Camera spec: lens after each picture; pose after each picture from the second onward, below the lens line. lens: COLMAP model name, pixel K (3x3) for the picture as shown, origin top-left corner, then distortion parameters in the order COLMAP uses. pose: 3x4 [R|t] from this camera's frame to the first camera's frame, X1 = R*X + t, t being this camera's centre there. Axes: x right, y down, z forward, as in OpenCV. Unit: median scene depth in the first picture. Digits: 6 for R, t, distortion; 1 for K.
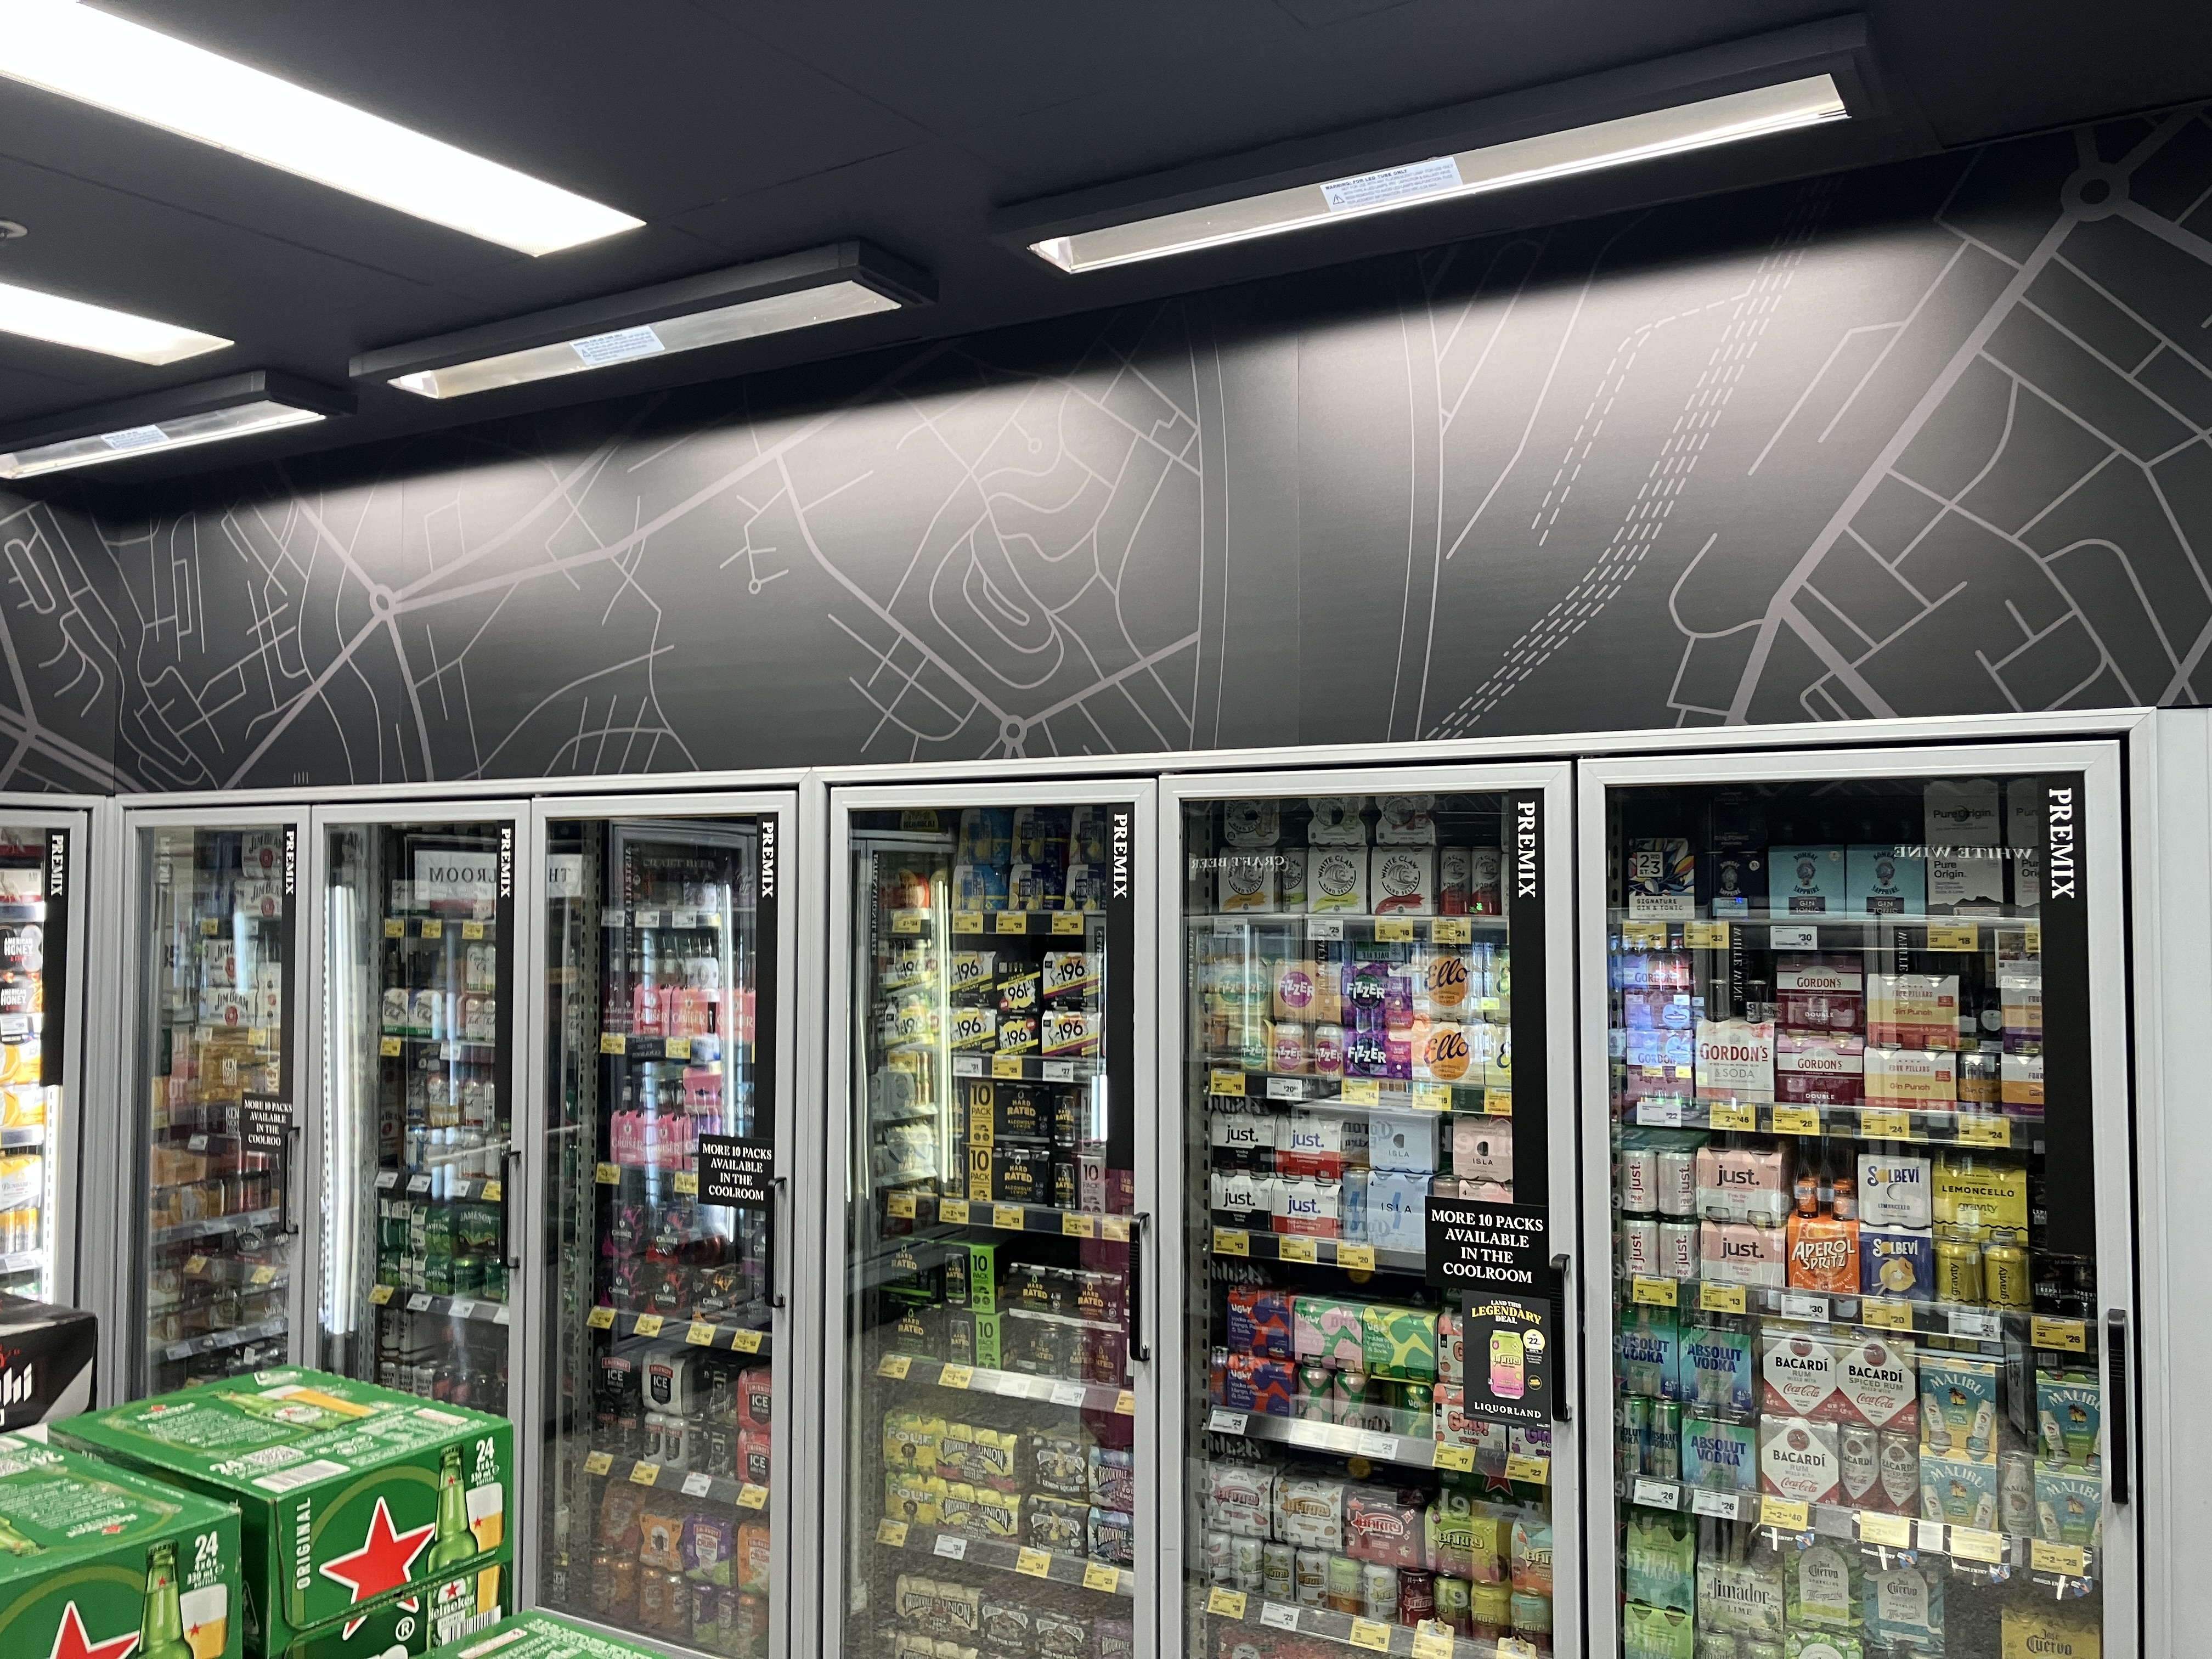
lens RADIAL K [[1821.5, 0, 1106.0], [0, 1821.5, 829.5], [0, 0, 1]] dist [0.009806, -0.004349]
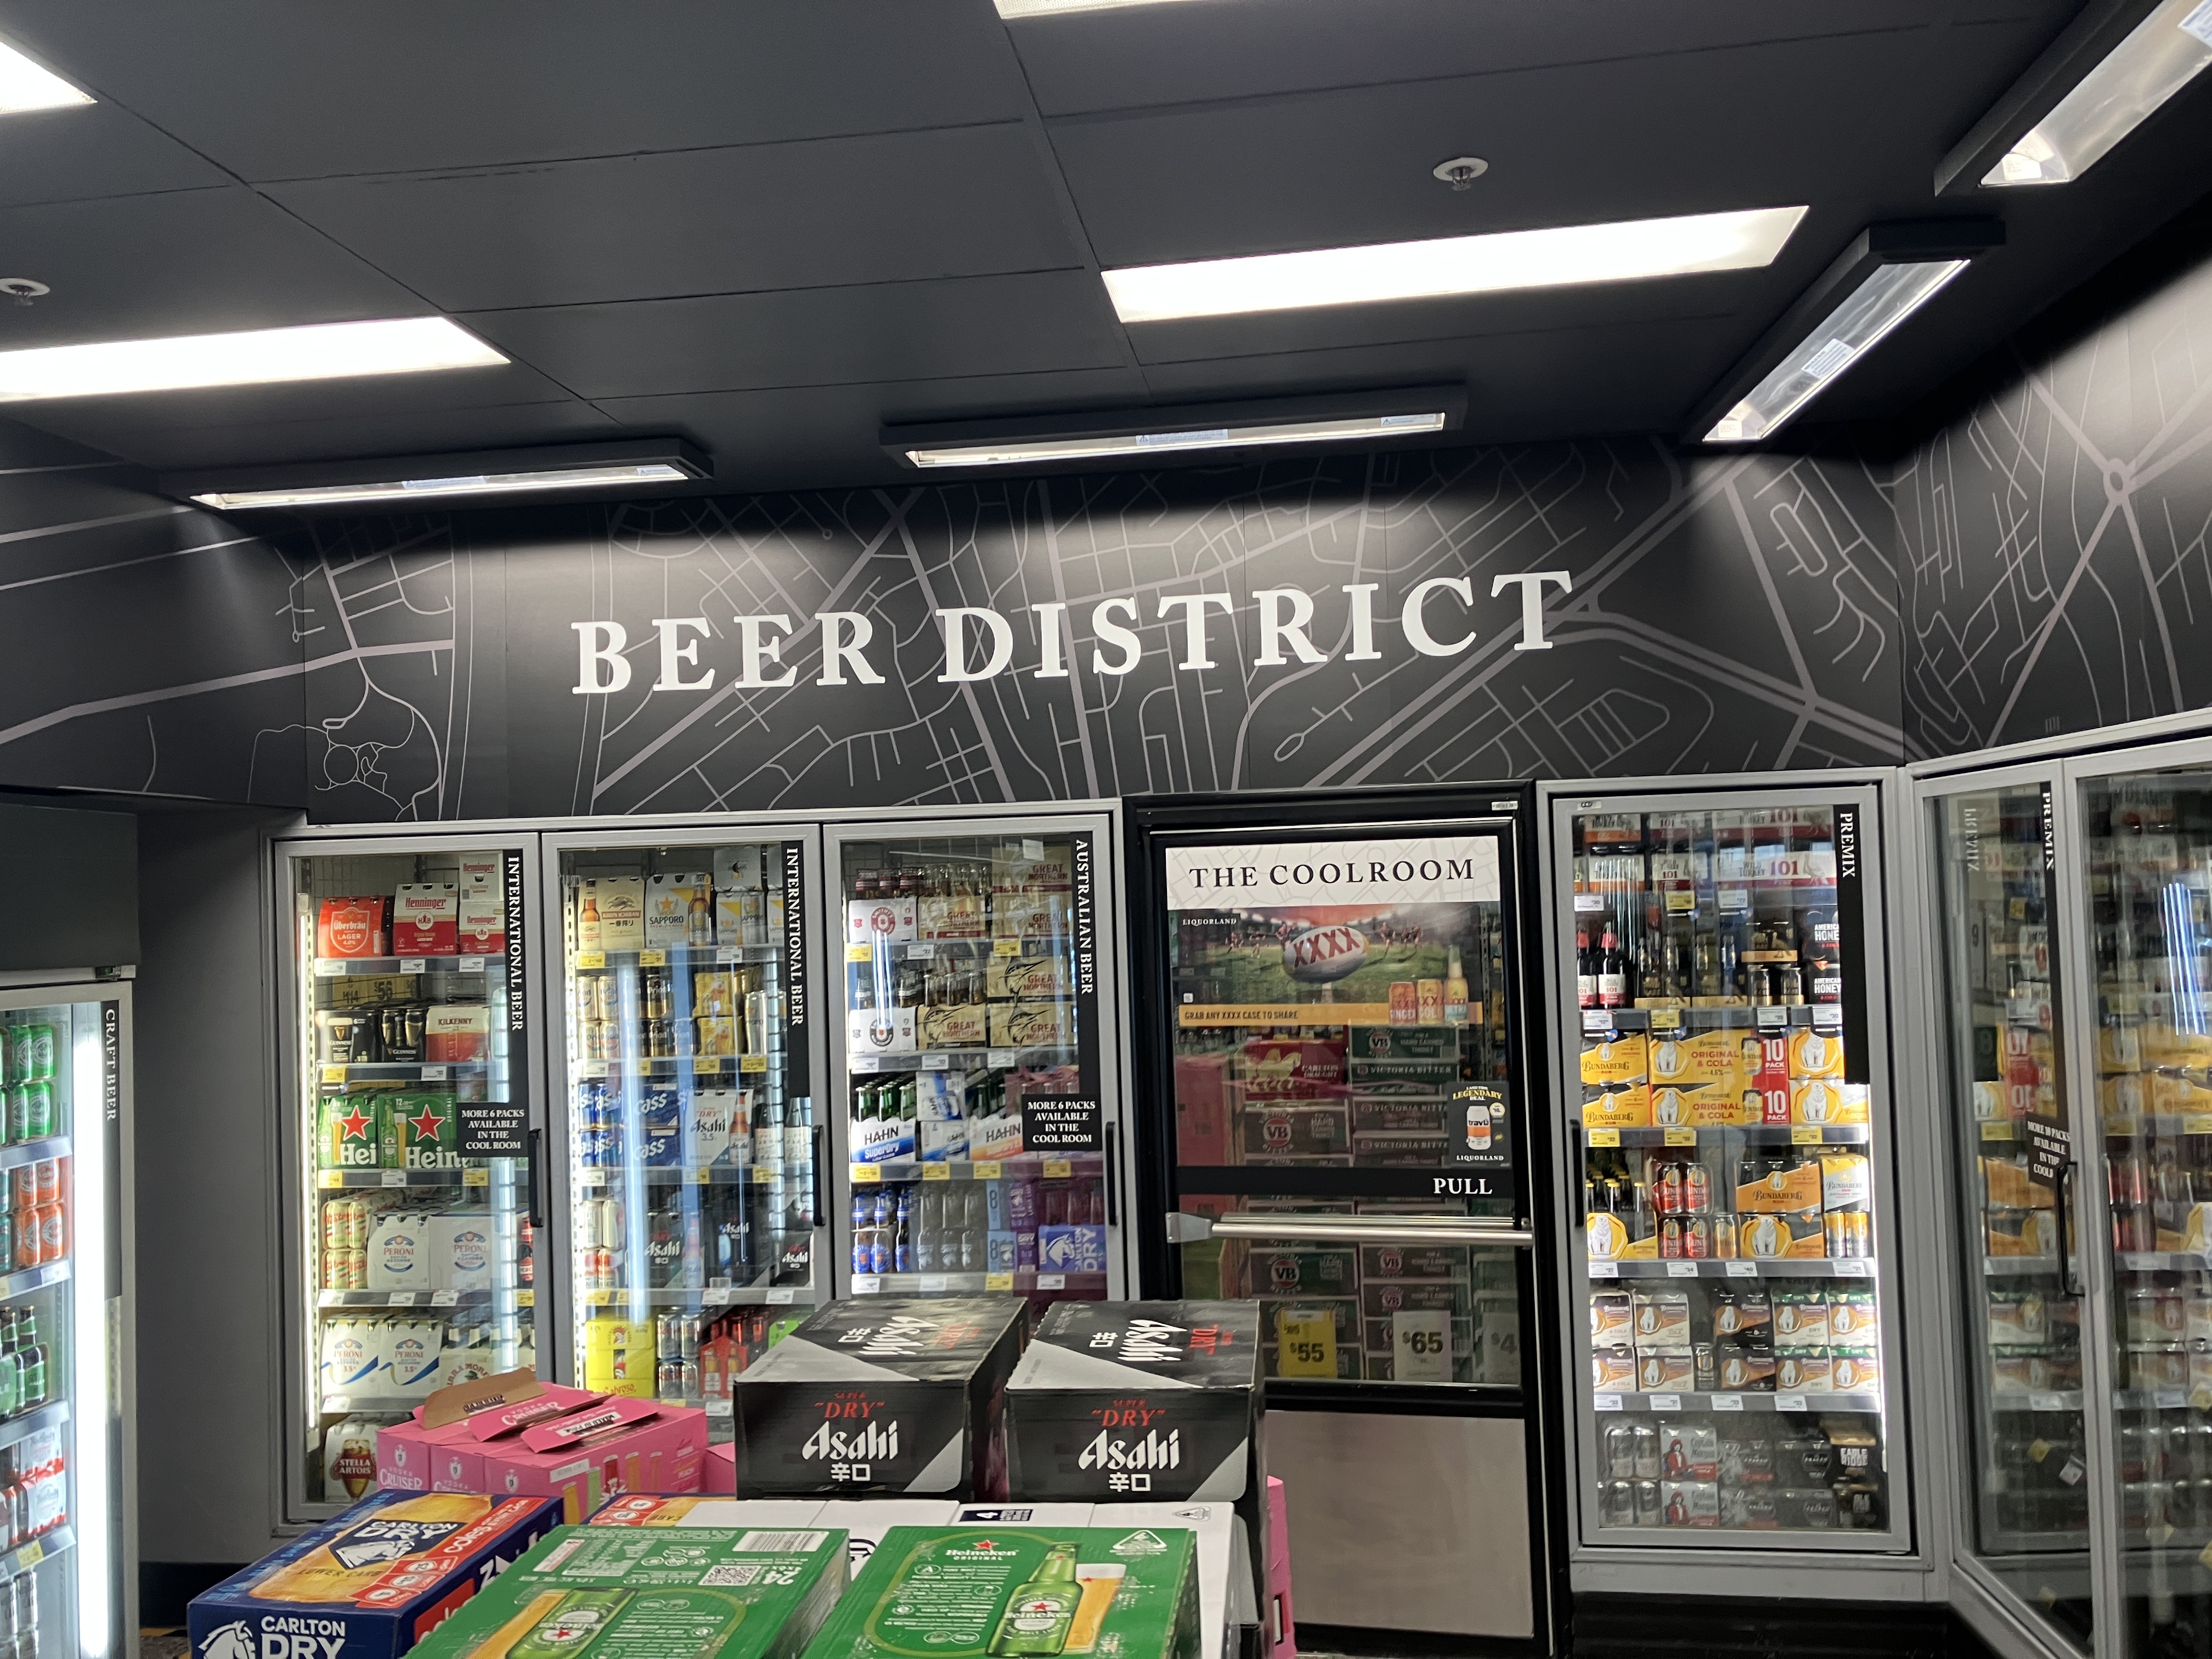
lens RADIAL K [[1753.5, 0, 1097.9], [0, 1753.5, 848.6], [0, 0, 1]] dist [0.074083, -0.149551]
pose [[0.406055, -0.036490, -0.913120, 0.089973], [0.055236, 0.998356, -0.015333, 0.014368], [0.912178, -0.044211, 0.407403, 0.291685]]
